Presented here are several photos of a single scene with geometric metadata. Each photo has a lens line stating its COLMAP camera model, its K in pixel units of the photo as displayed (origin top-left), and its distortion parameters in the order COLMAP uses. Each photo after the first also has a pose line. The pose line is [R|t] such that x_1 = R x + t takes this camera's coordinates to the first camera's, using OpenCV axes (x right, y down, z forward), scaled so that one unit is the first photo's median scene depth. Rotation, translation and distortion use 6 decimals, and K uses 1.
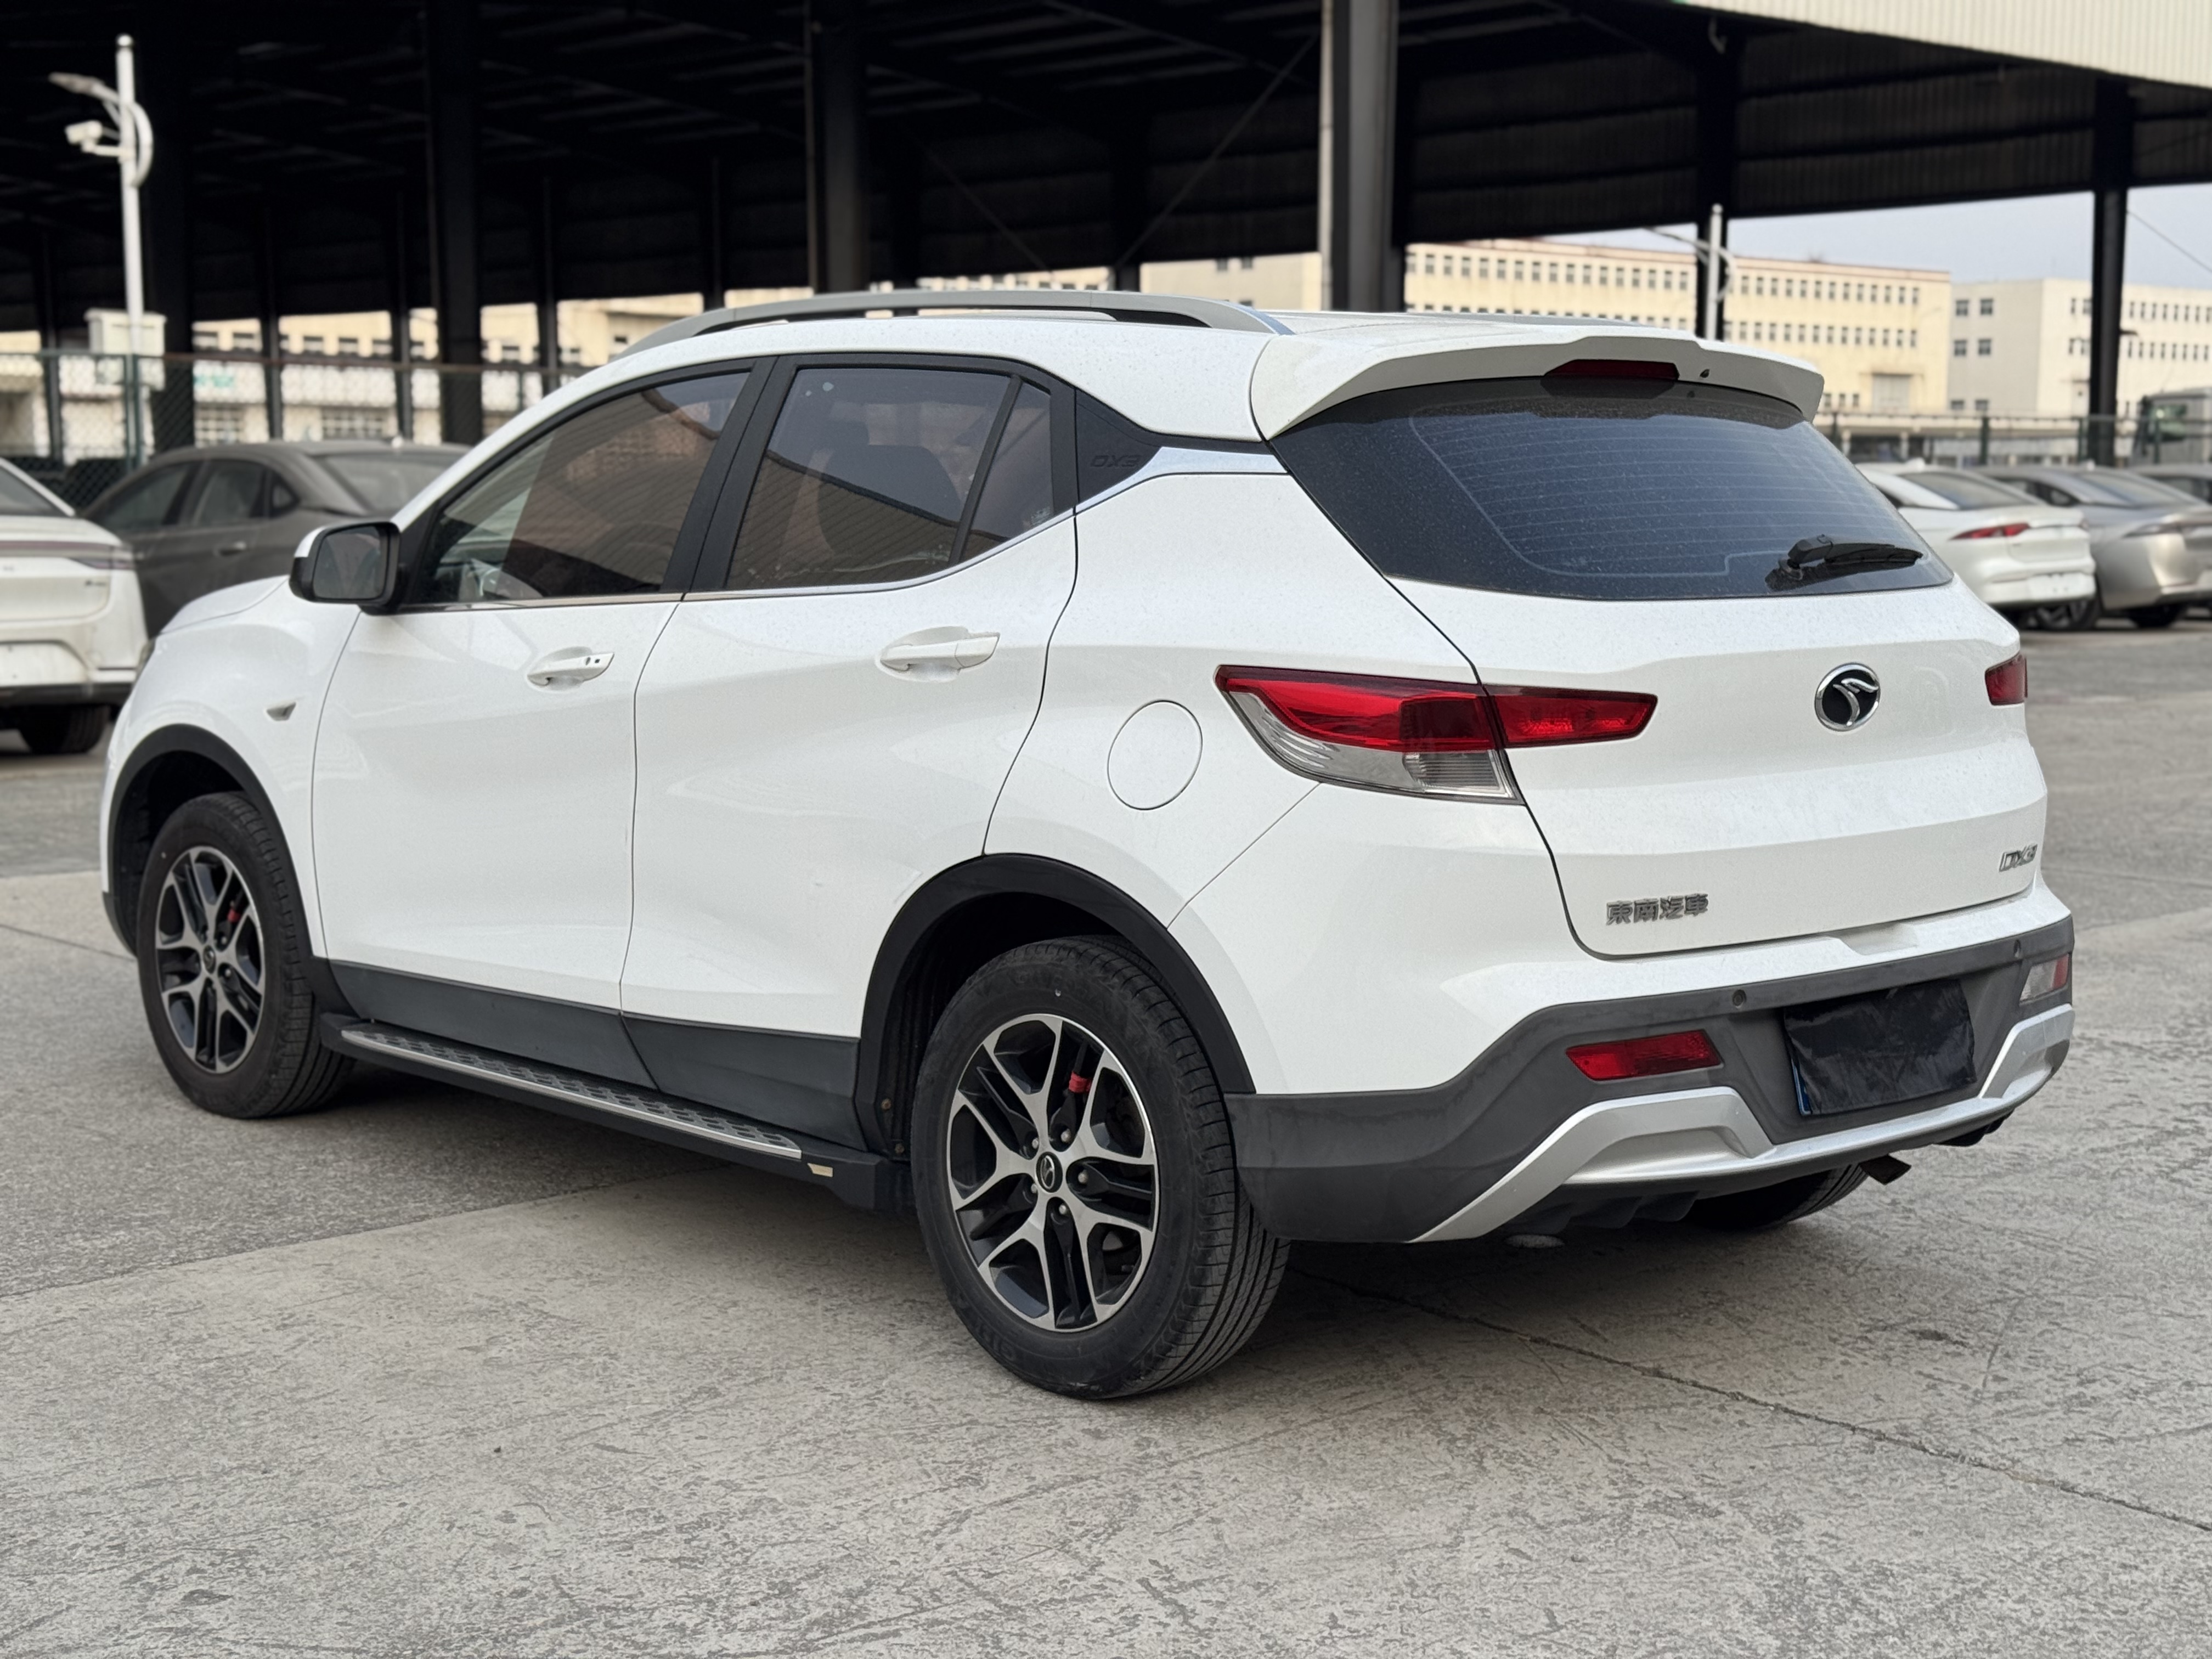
lens RADIAL K [[3098.1, 0, 1111.4], [0, 3098.1, 836.1], [0, 0, 1]] dist [0.184546, -0.388452]
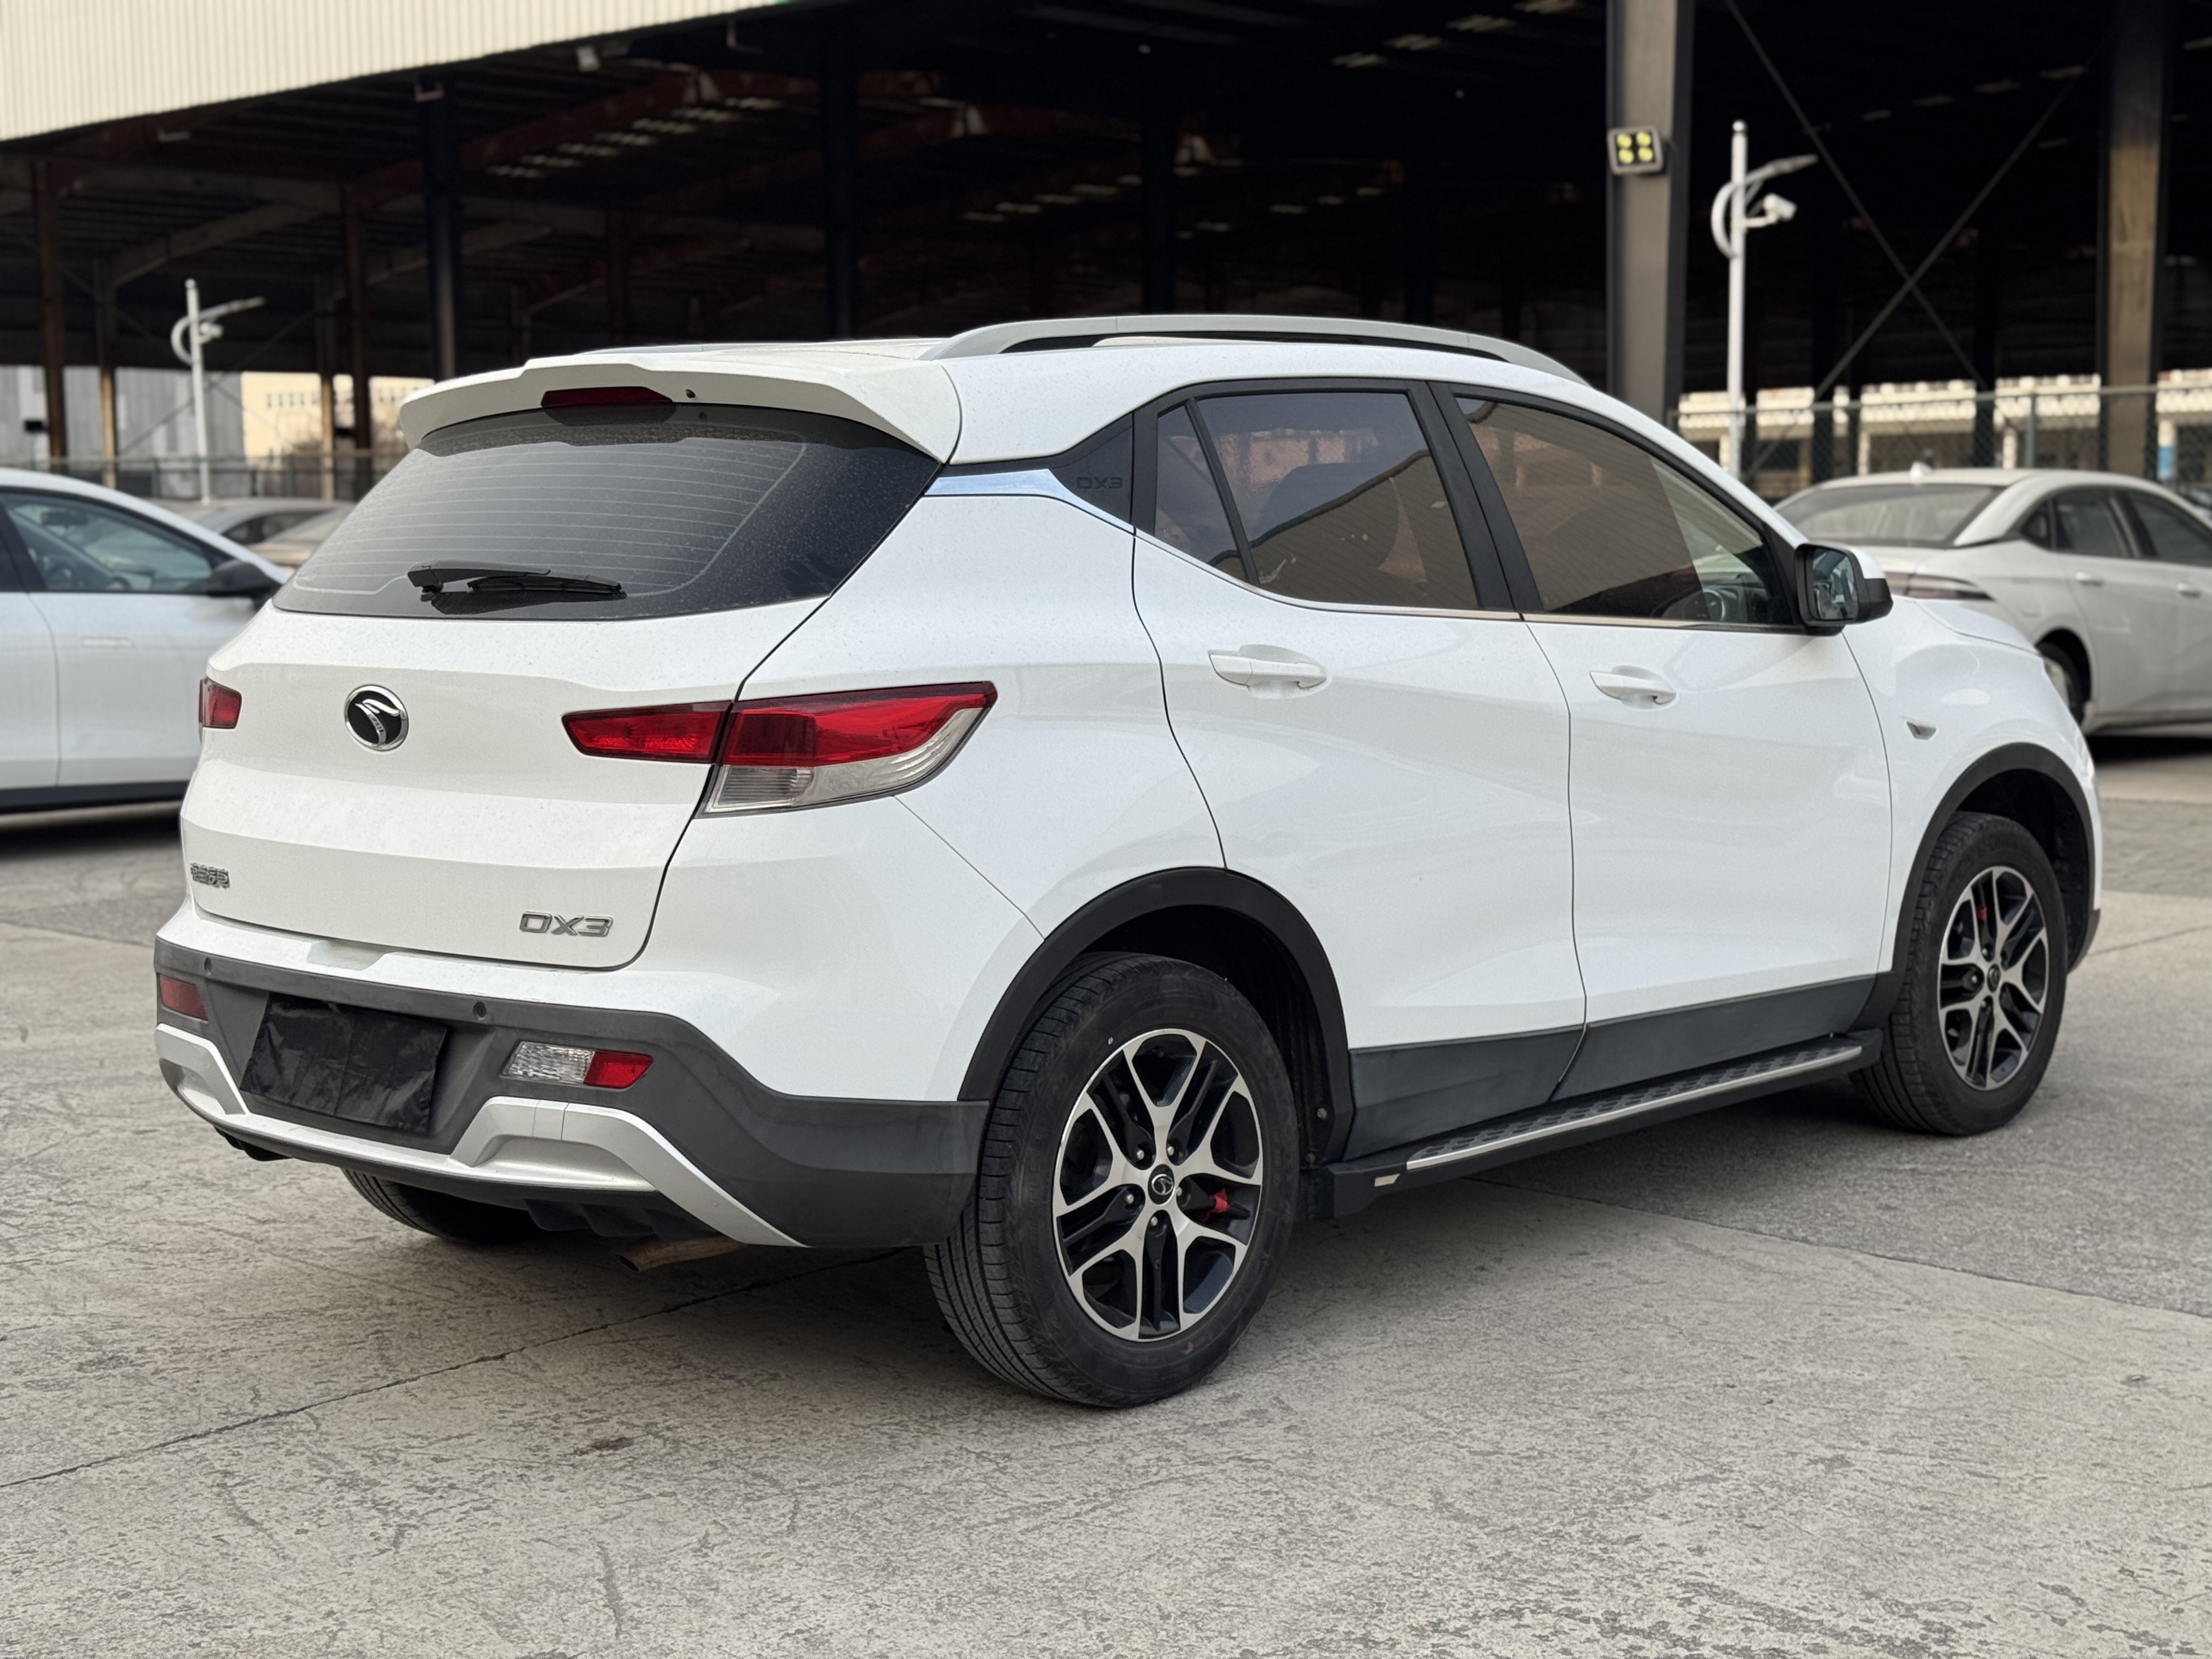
lens RADIAL K [[3098.1, 0, 1111.4], [0, 3098.1, 836.1], [0, 0, 1]] dist [0.184546, -0.388452]
pose [[0.065600, 0.098422, -0.992980, 1.261485], [-0.105901, 0.990190, 0.091149, -0.124058], [0.992210, 0.099178, 0.075380, 1.157899]]
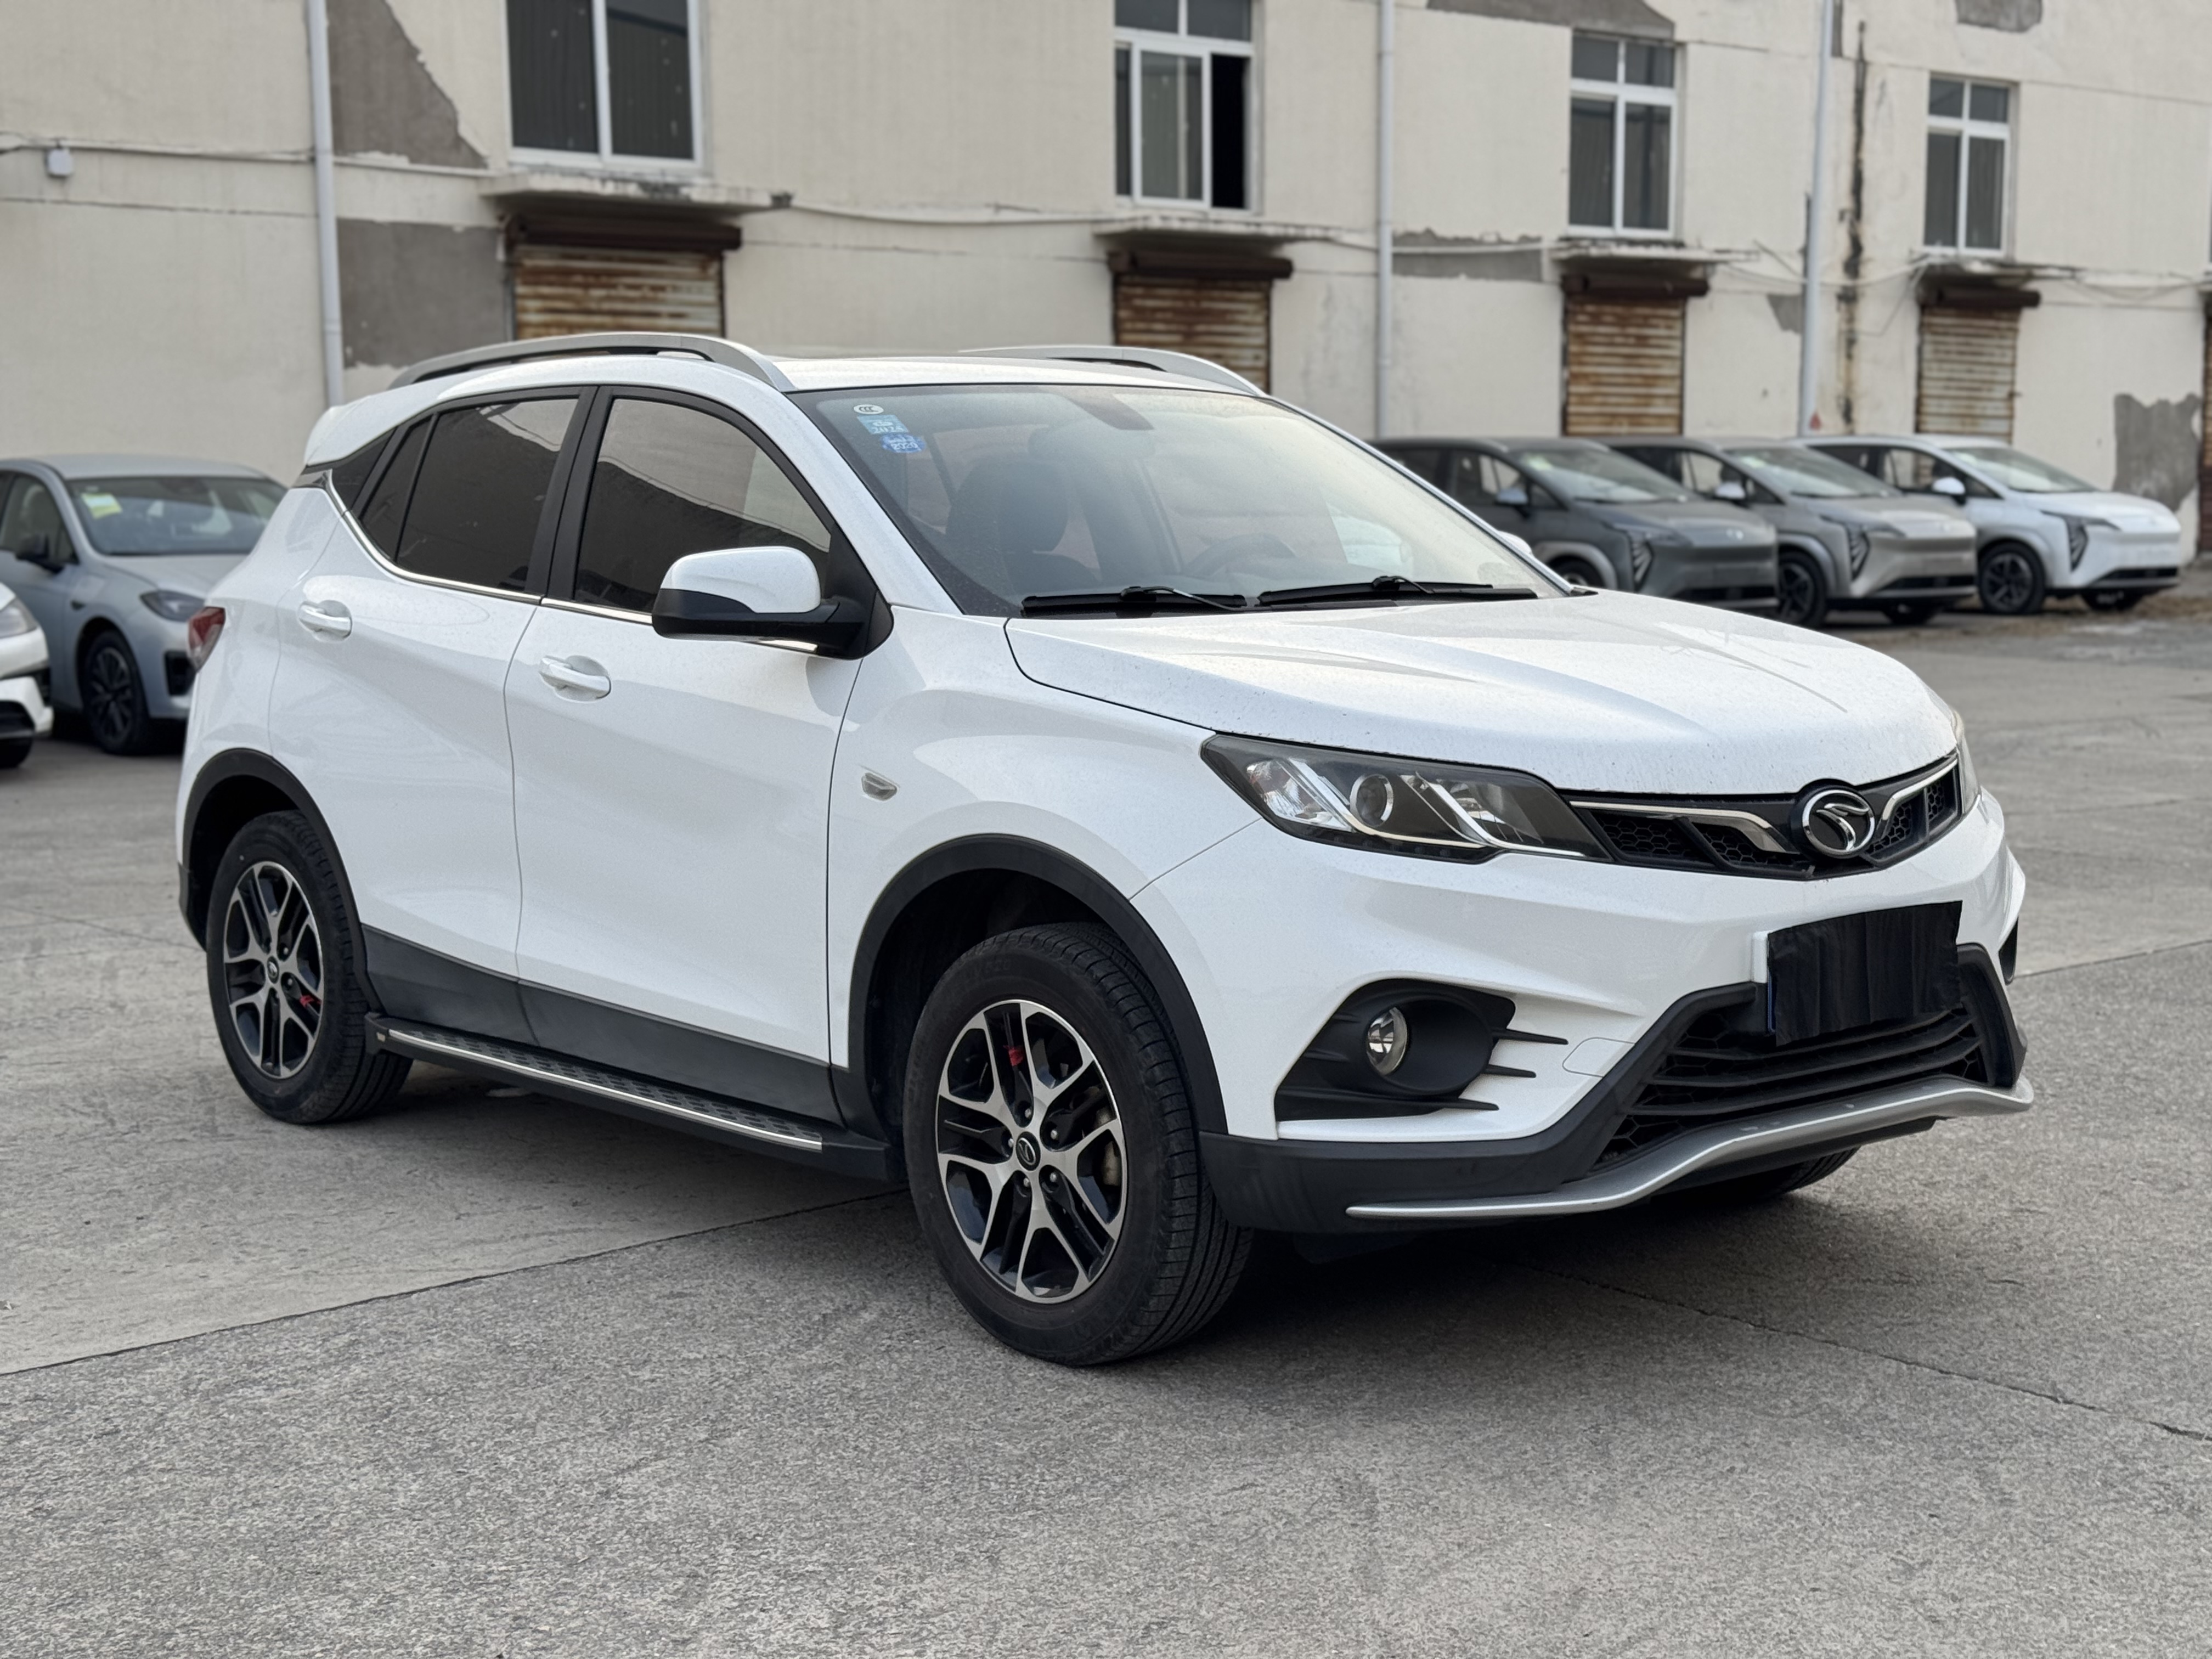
lens RADIAL K [[3098.1, 0, 1111.4], [0, 3098.1, 836.1], [0, 0, 1]] dist [0.184546, -0.388452]
pose [[-0.998807, -0.001382, 0.048822, -0.205039], [0.009887, 0.973187, 0.229804, -0.314962], [-0.047831, 0.230012, -0.972012, 2.660435]]
